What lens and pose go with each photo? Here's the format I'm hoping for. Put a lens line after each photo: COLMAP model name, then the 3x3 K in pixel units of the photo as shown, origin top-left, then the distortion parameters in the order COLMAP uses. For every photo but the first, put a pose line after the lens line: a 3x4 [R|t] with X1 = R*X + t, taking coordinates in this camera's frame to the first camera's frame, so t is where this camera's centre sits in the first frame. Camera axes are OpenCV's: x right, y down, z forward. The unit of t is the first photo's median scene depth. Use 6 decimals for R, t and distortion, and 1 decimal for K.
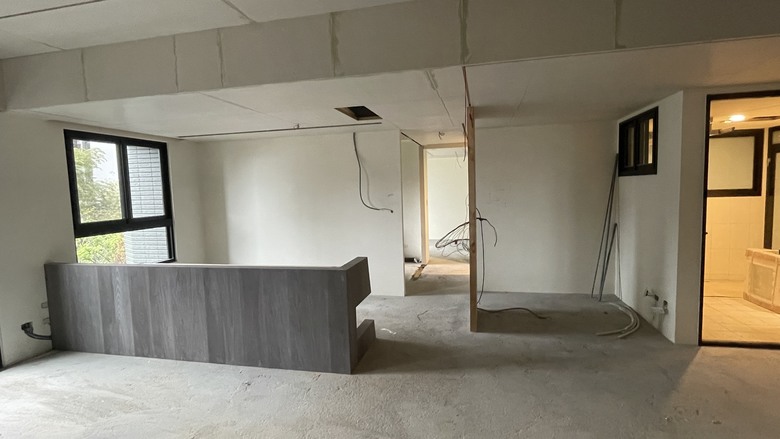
lens RADIAL K [[393.0, 0, 388.7], [0, 393.0, 218.8], [0, 0, 1]] dist [0.002146, -0.000961]
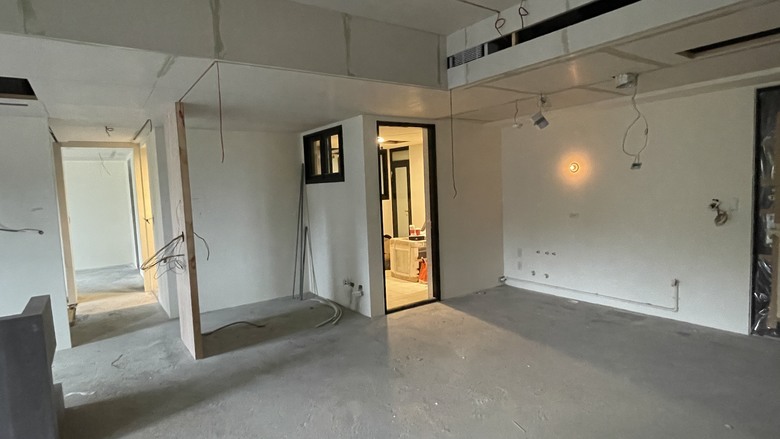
lens RADIAL K [[437.7, 0, 390.3], [0, 437.7, 218.1], [0, 0, 1]] dist [0.001528, 0.000508]
pose [[0.663311, -0.051846, 0.746545, -0.194241], [0.081792, 0.996643, -0.003458, 0.012142], [-0.743860, 0.063355, 0.665326, 0.016339]]
